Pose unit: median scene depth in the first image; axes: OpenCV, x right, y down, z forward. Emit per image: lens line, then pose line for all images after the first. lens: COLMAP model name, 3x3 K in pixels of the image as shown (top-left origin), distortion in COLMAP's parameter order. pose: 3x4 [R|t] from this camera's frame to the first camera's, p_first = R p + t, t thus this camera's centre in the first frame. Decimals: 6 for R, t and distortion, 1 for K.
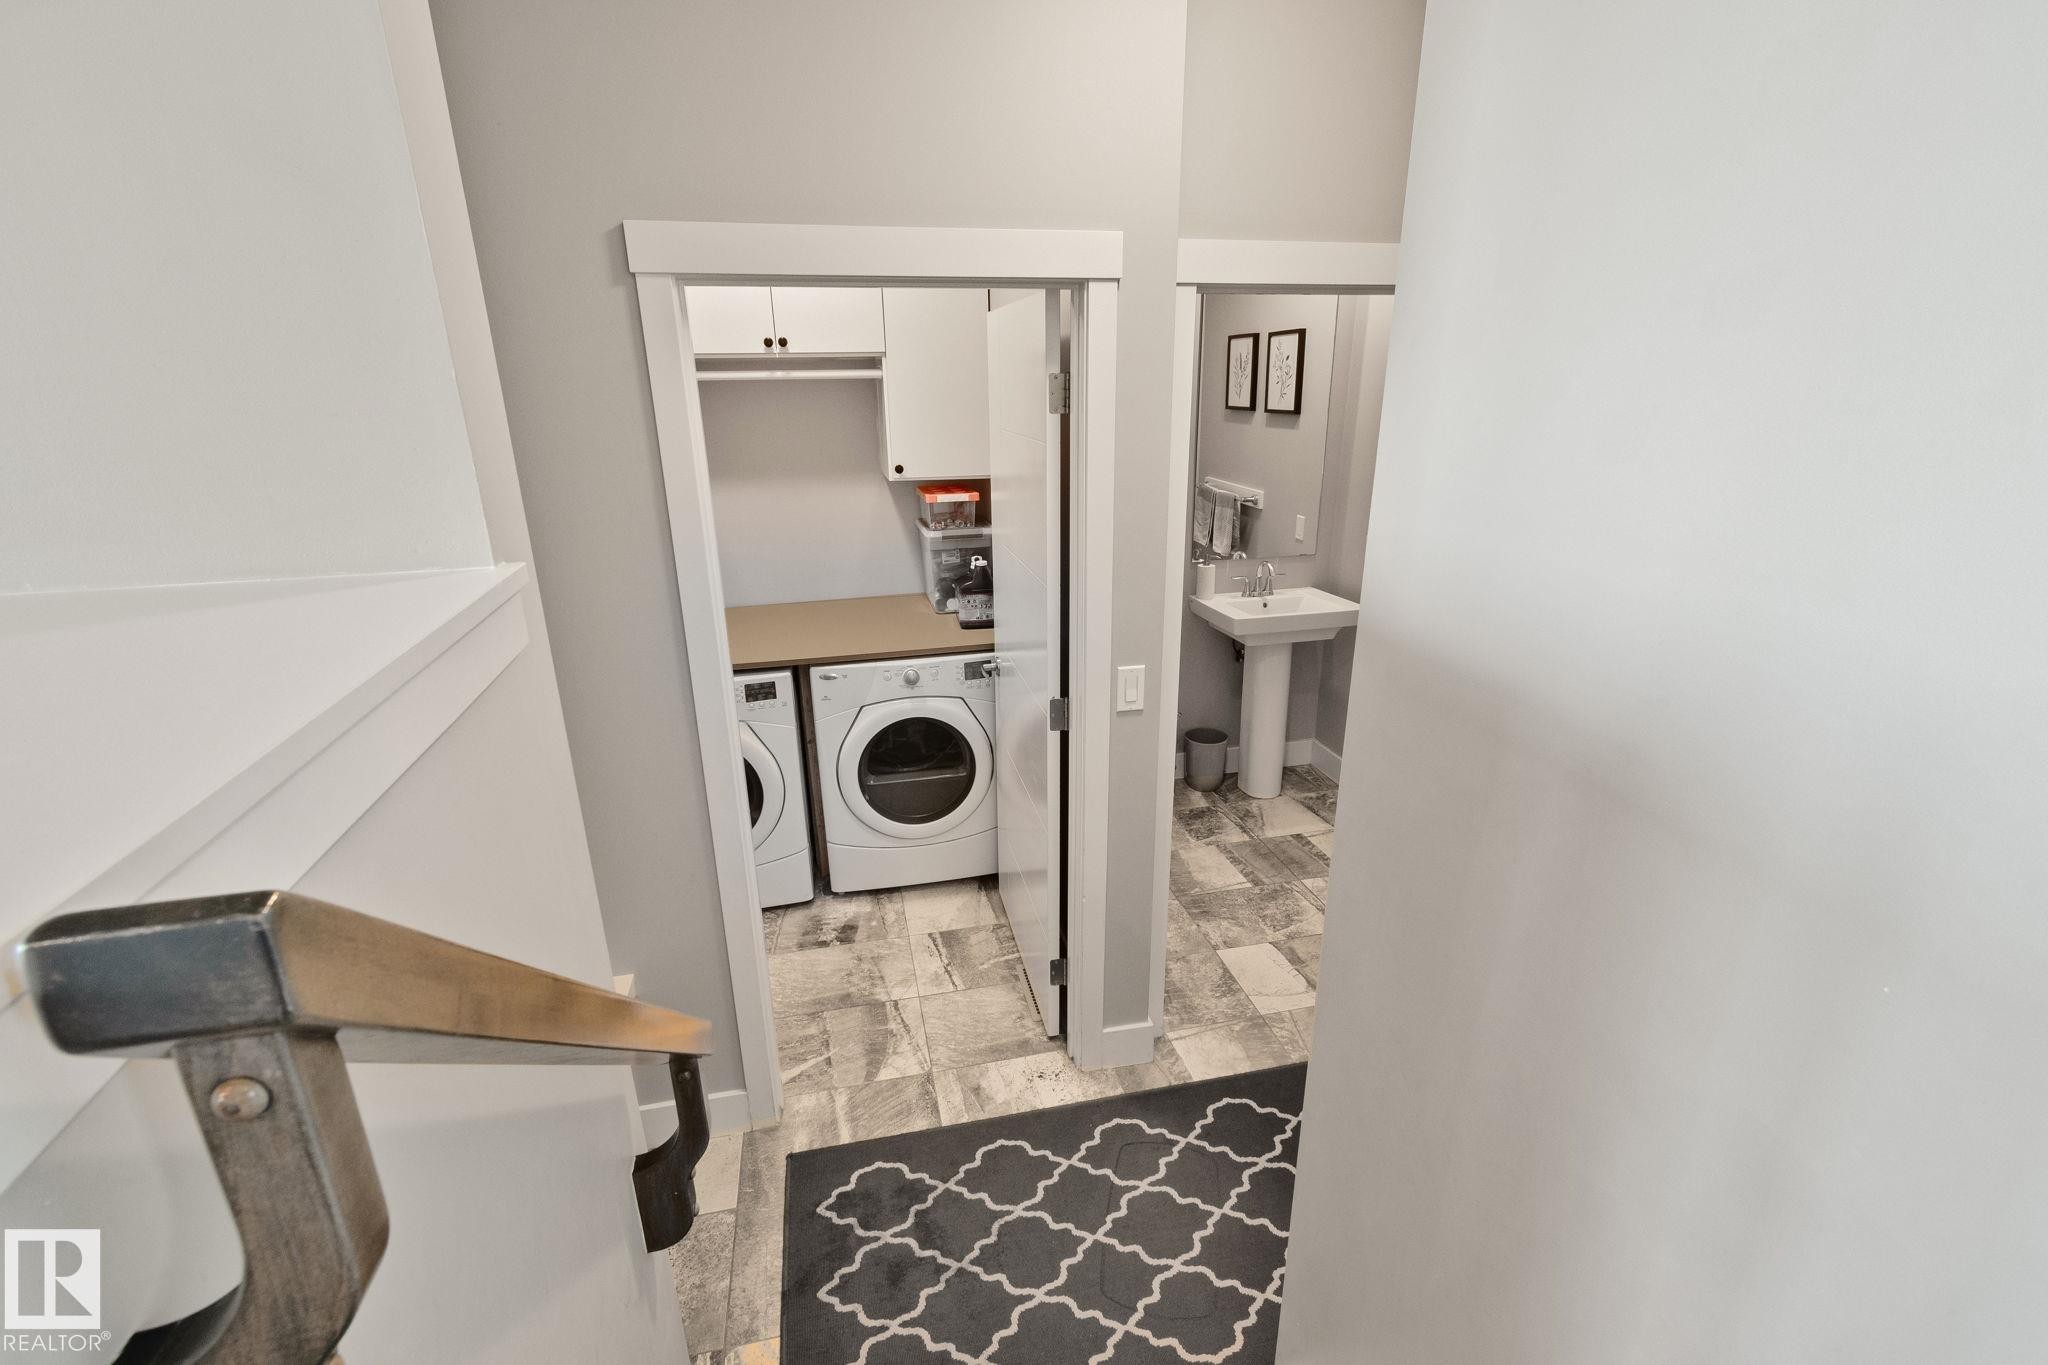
lens RADIAL K [[930.1, 0, 1027.7], [0, 930.1, 687.9], [0, 0, 1]] dist [0.002787, -0.002386]
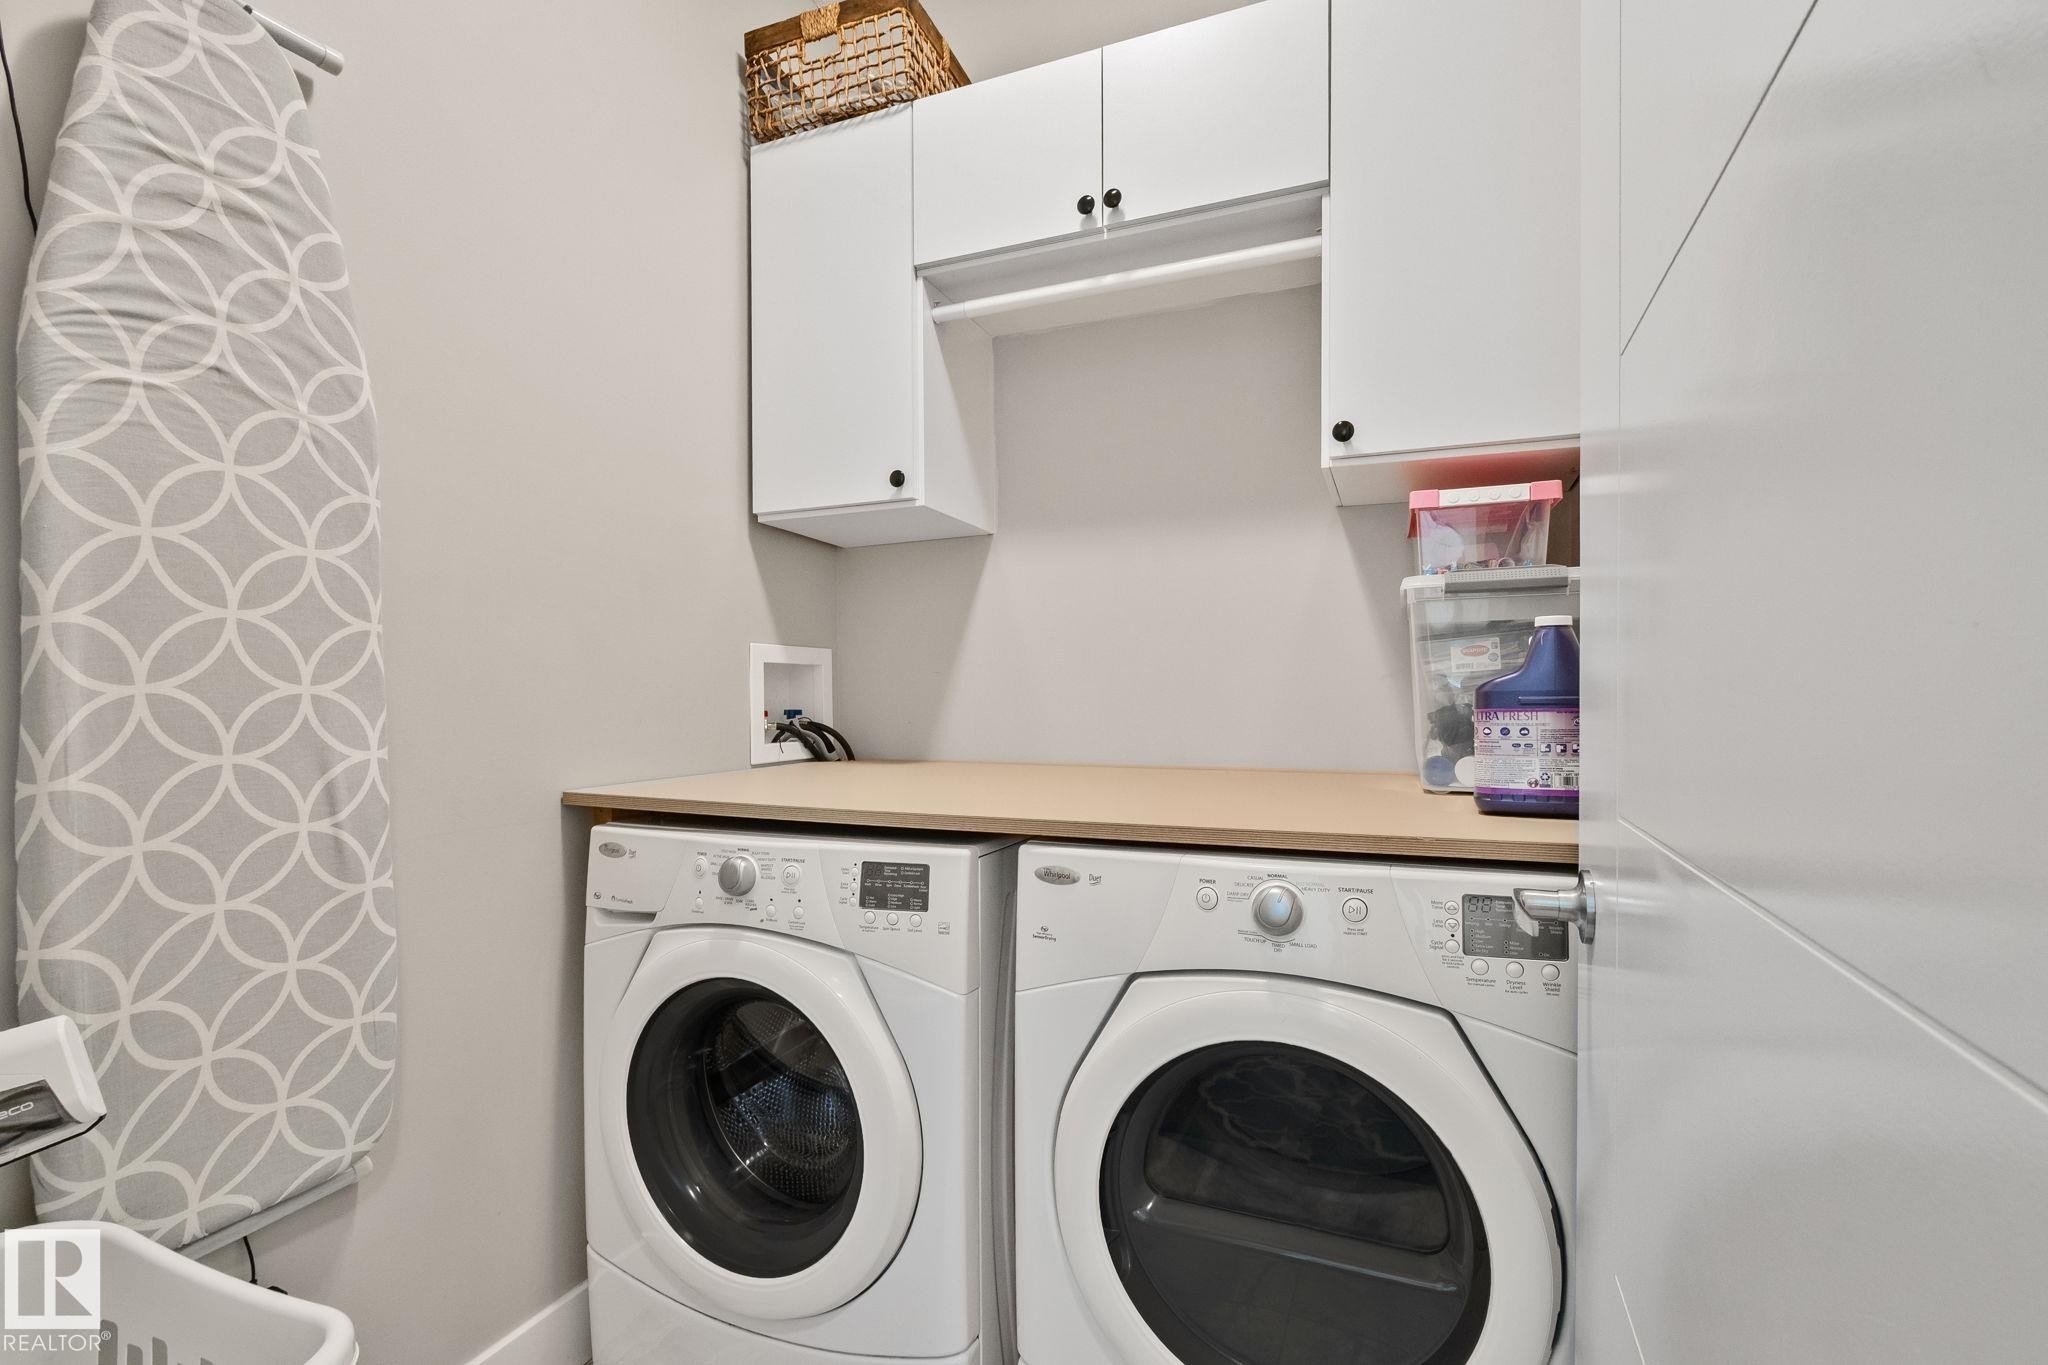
lens RADIAL K [[930.1, 0, 1021.7], [0, 930.1, 694.0], [0, 0, 1]] dist [0.002787, -0.002386]
pose [[0.813541, 0.011881, -0.581386, -0.008769], [-0.188329, 0.951289, -0.244091, 0.011636], [0.550166, 0.308070, 0.776151, 0.619668]]
